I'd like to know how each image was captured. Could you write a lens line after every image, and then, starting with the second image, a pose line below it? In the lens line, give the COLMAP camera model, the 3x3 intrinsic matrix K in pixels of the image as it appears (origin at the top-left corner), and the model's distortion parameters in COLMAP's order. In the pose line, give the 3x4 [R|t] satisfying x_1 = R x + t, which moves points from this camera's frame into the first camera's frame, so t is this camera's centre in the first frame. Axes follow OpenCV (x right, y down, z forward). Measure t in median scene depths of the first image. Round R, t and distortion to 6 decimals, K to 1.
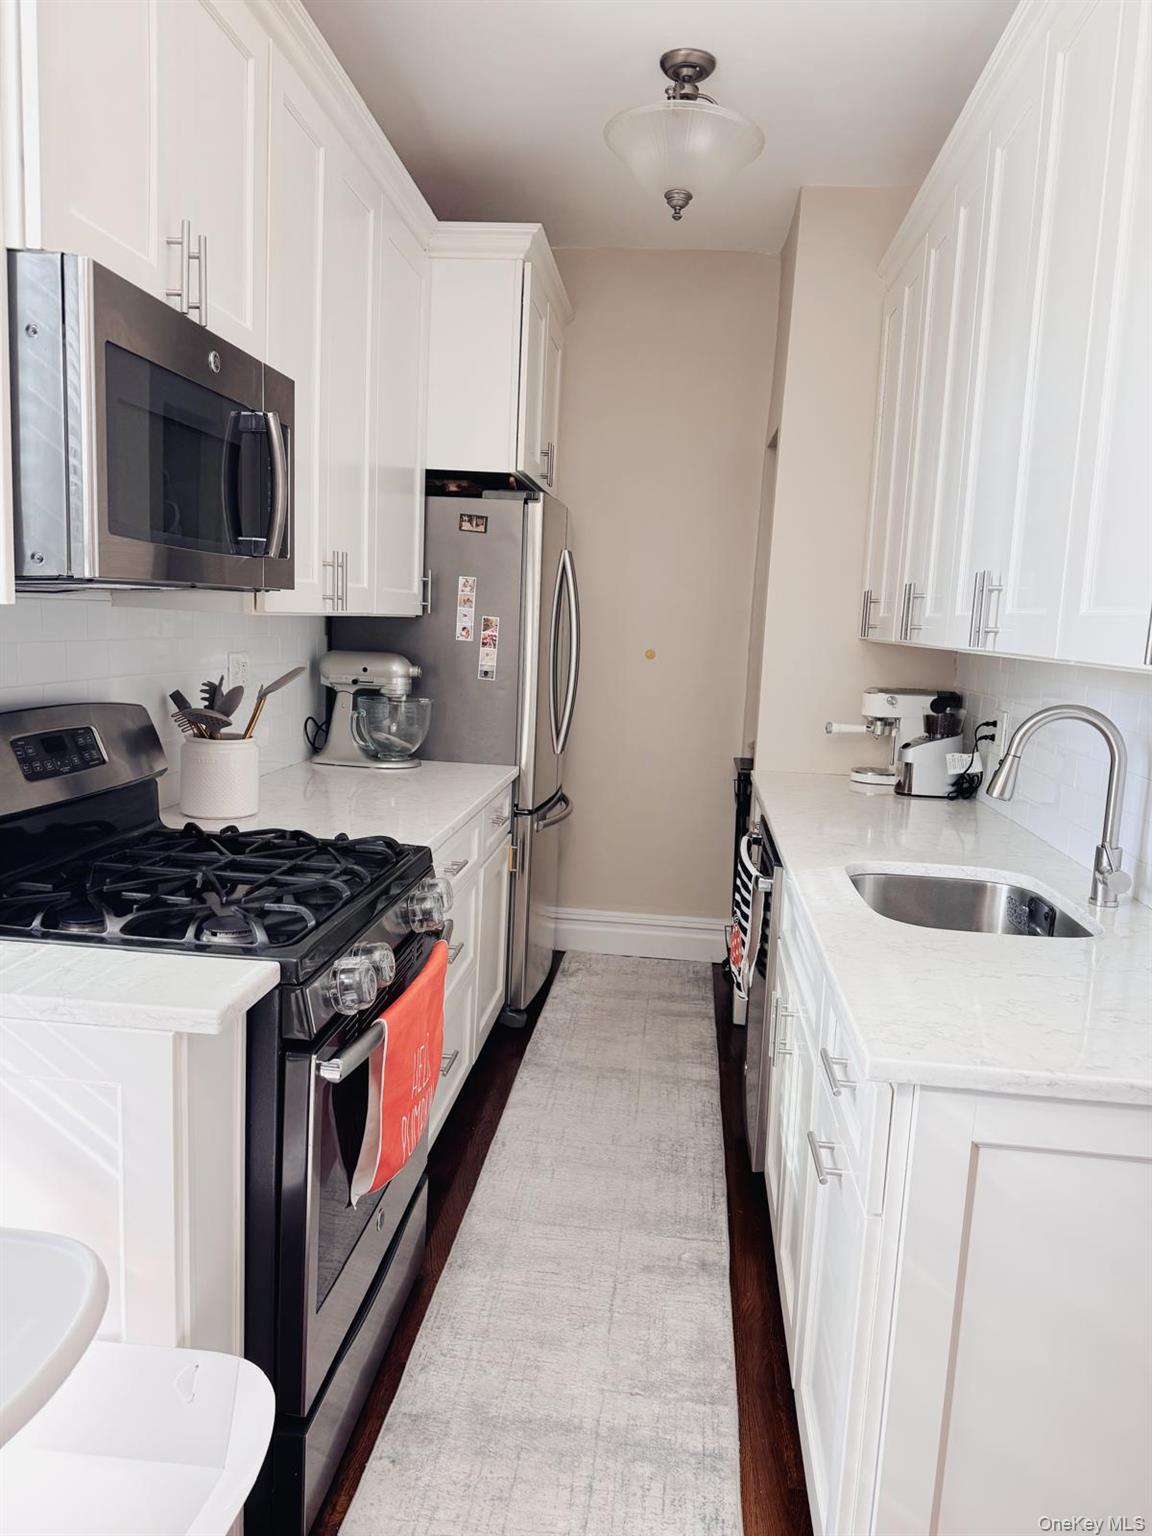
lens RADIAL K [[1067.5, 0, 576.0], [0, 1067.5, 768.0], [0, 0, 1]] dist [0.189897, -0.226179]
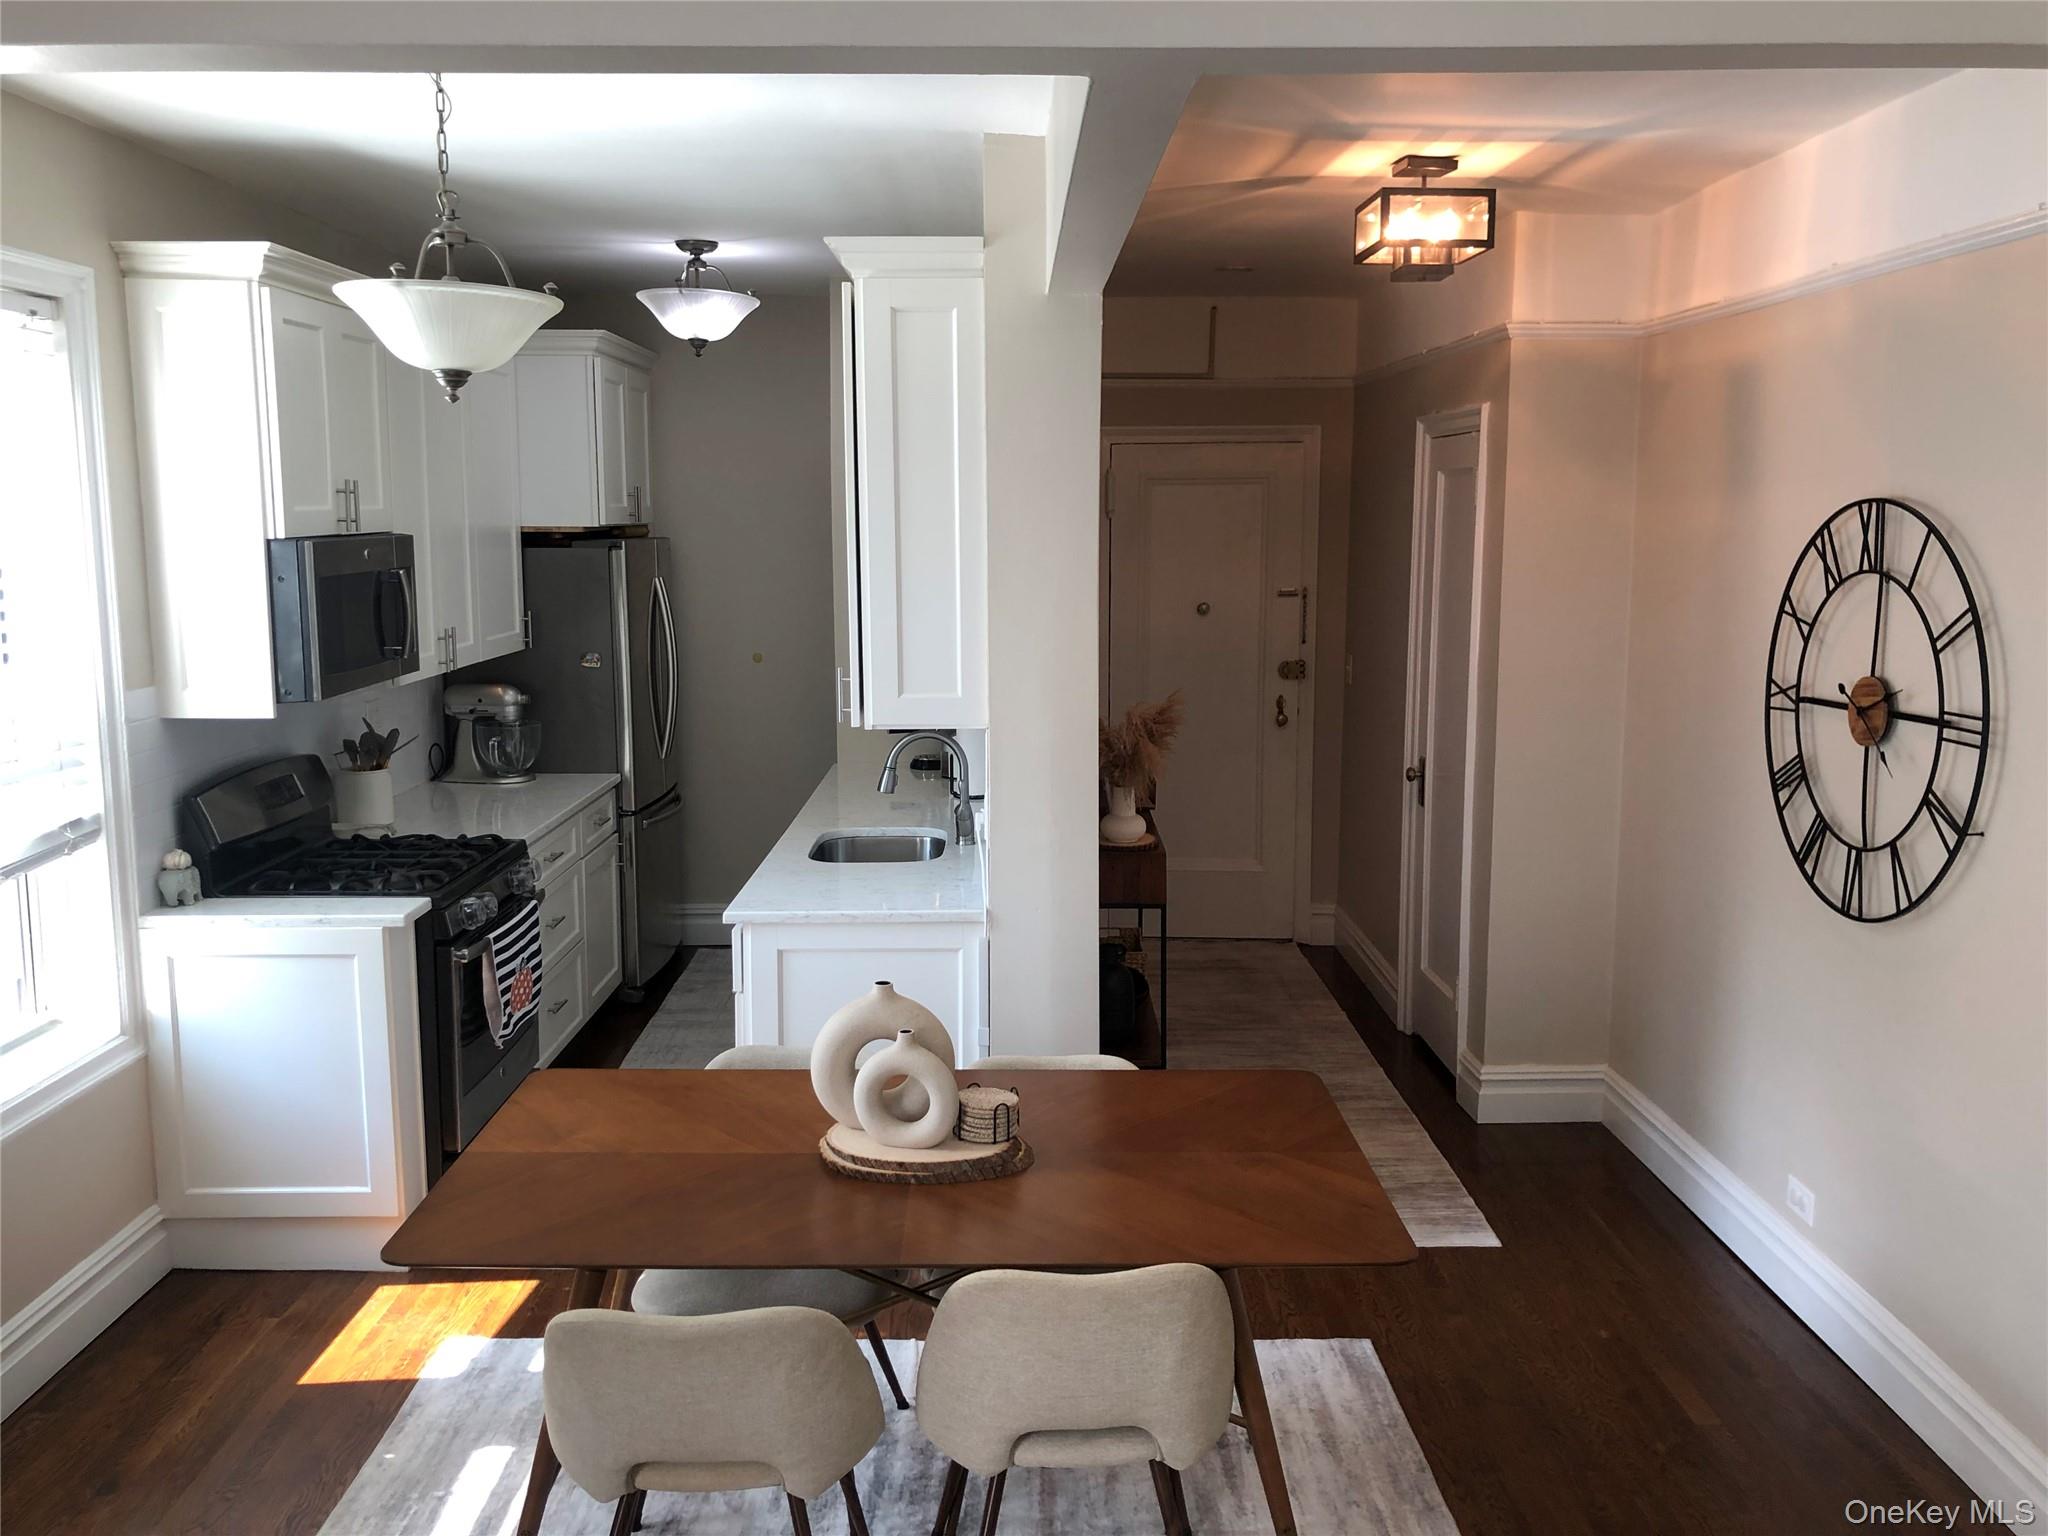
lens RADIAL K [[1640.6, 0, 1024.3], [0, 1640.6, 743.1], [0, 0, 1]] dist [-0.003845, -0.001796]
pose [[0.992077, -0.061843, 0.109357, 0.196850], [0.061836, 0.998080, 0.003459, -0.014684], [-0.109361, 0.003330, 0.993997, -0.839312]]
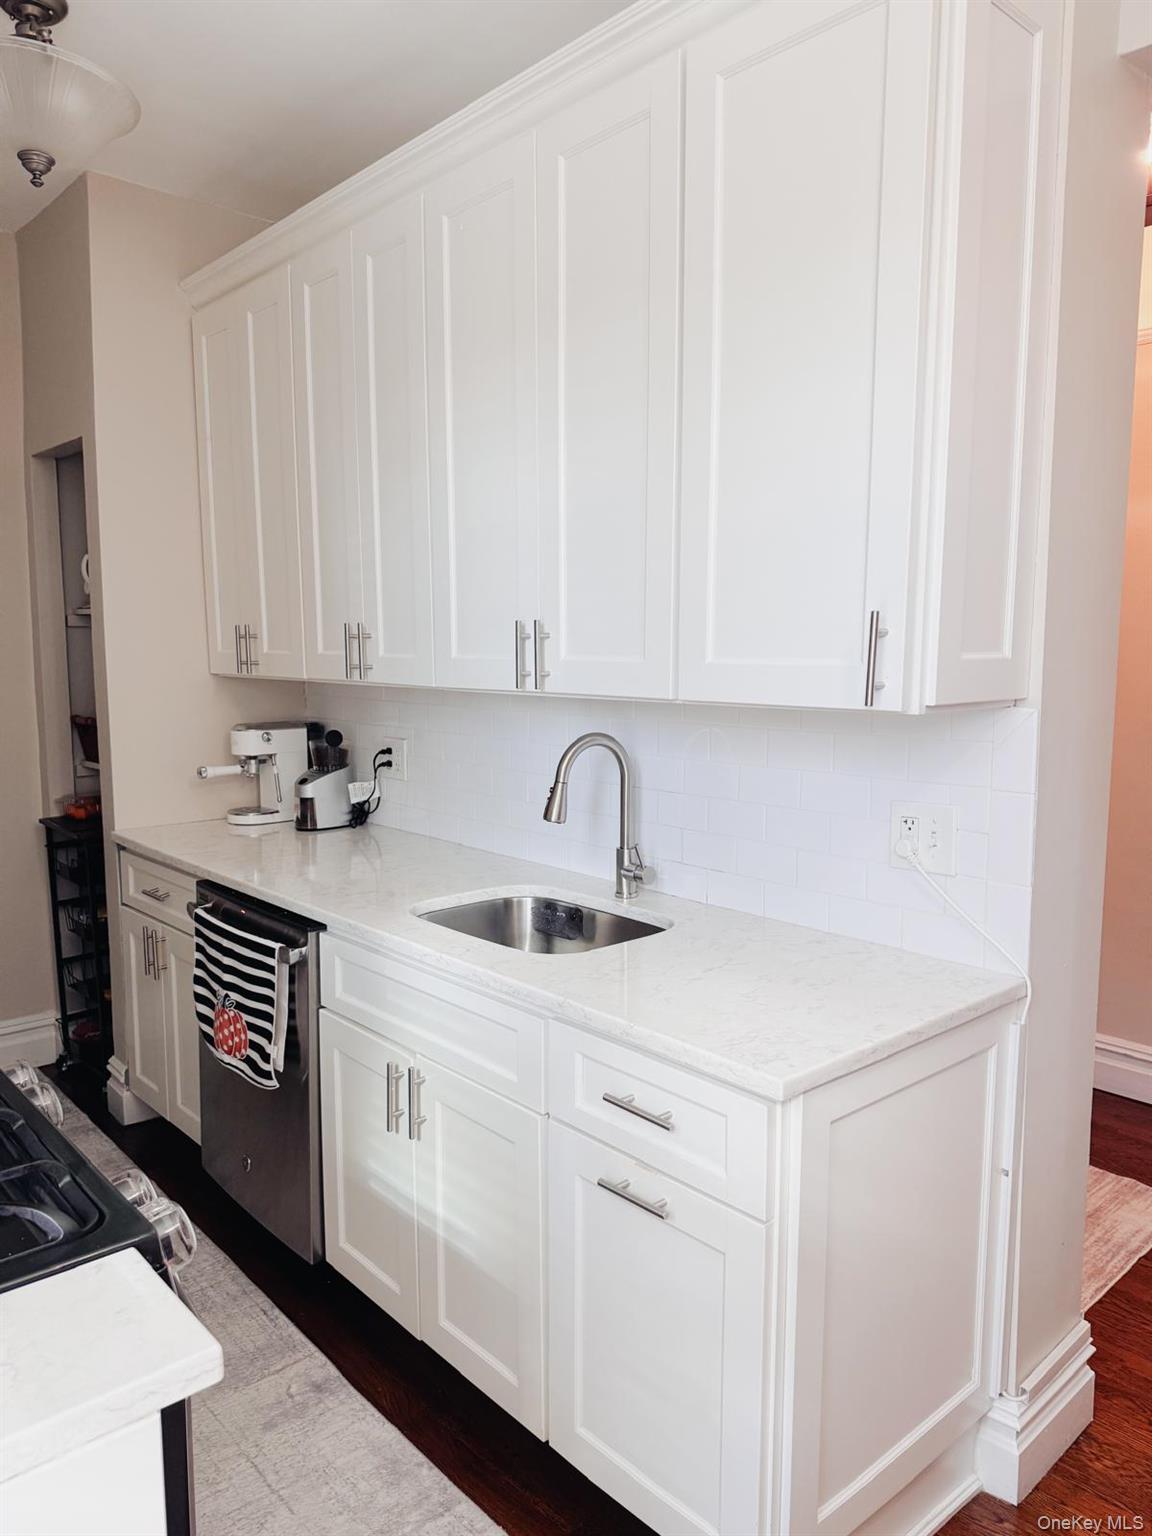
lens RADIAL K [[1045.3, 0, 573.9], [0, 1045.3, 784.4], [0, 0, 1]] dist [0.170552, -0.209019]
pose [[0.681827, -0.136626, 0.718641, -0.223868], [0.132364, 0.989230, 0.062486, -0.045843], [-0.719439, 0.052518, 0.692568, 0.152438]]
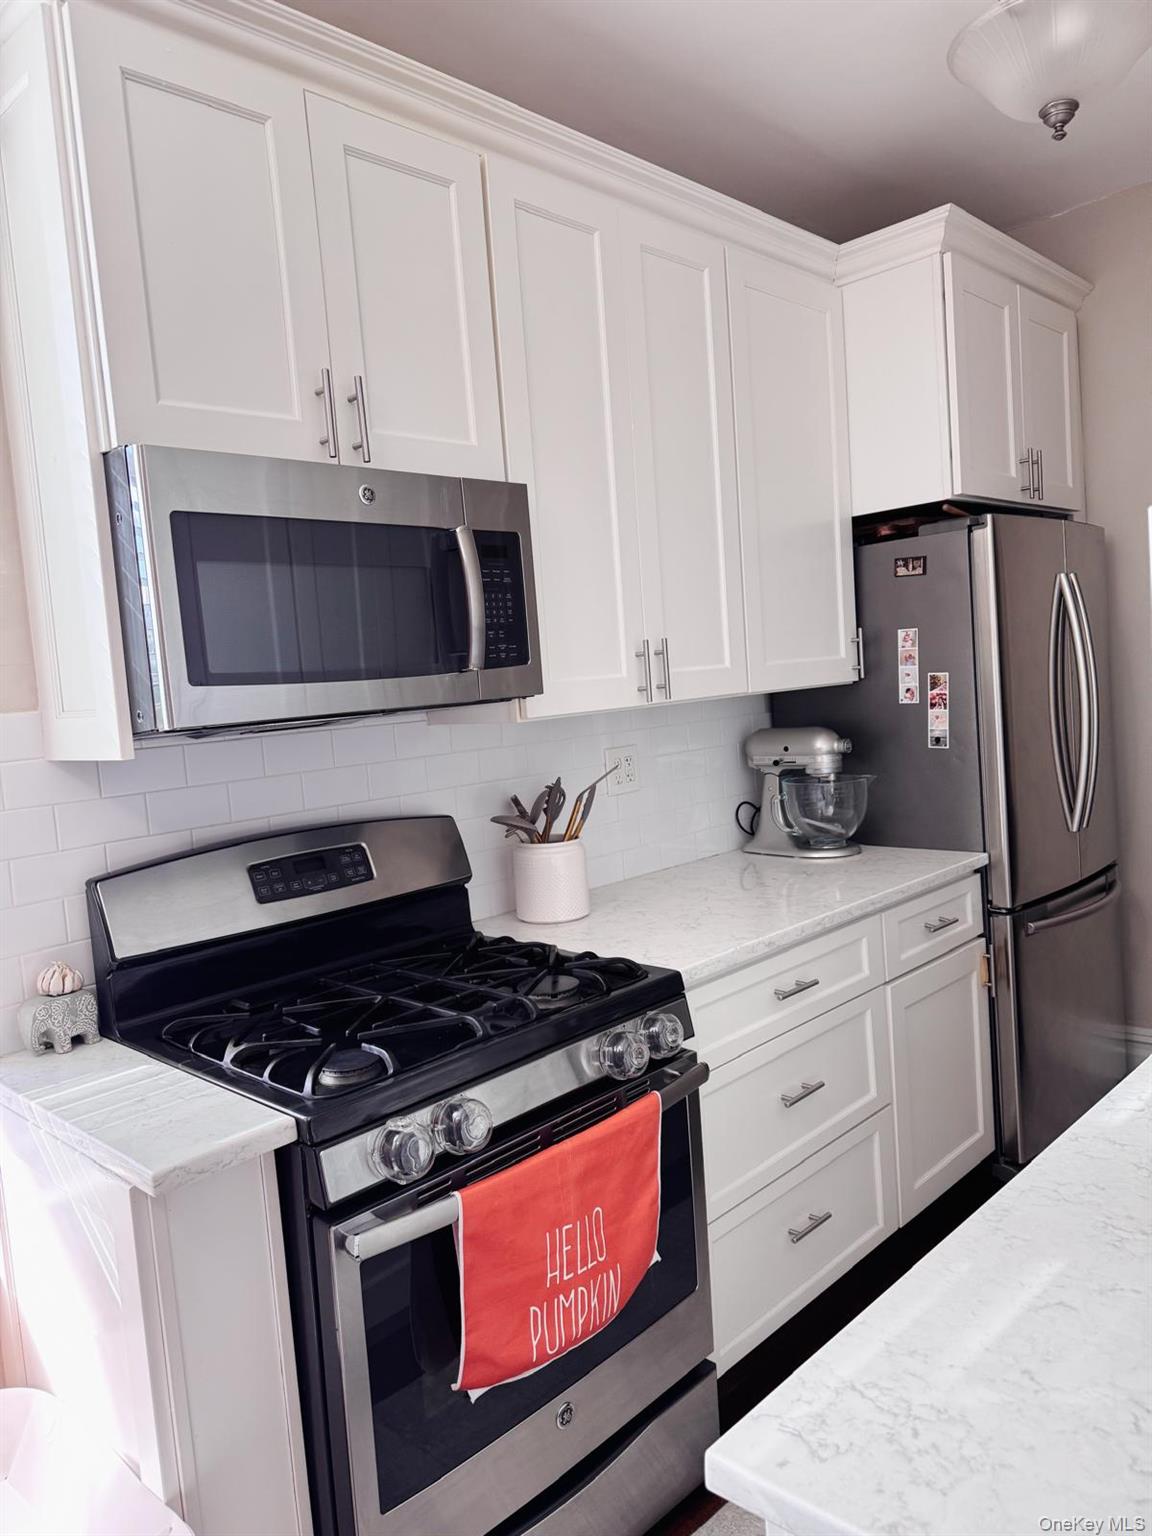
lens RADIAL K [[1067.5, 0, 576.0], [0, 1067.5, 768.0], [0, 0, 1]] dist [0.189897, -0.226179]
pose [[0.783397, -0.058087, -0.618801, 0.227811], [0.027424, 0.997884, -0.058954, -0.026517], [0.620916, 0.029215, 0.783333, 0.176514]]
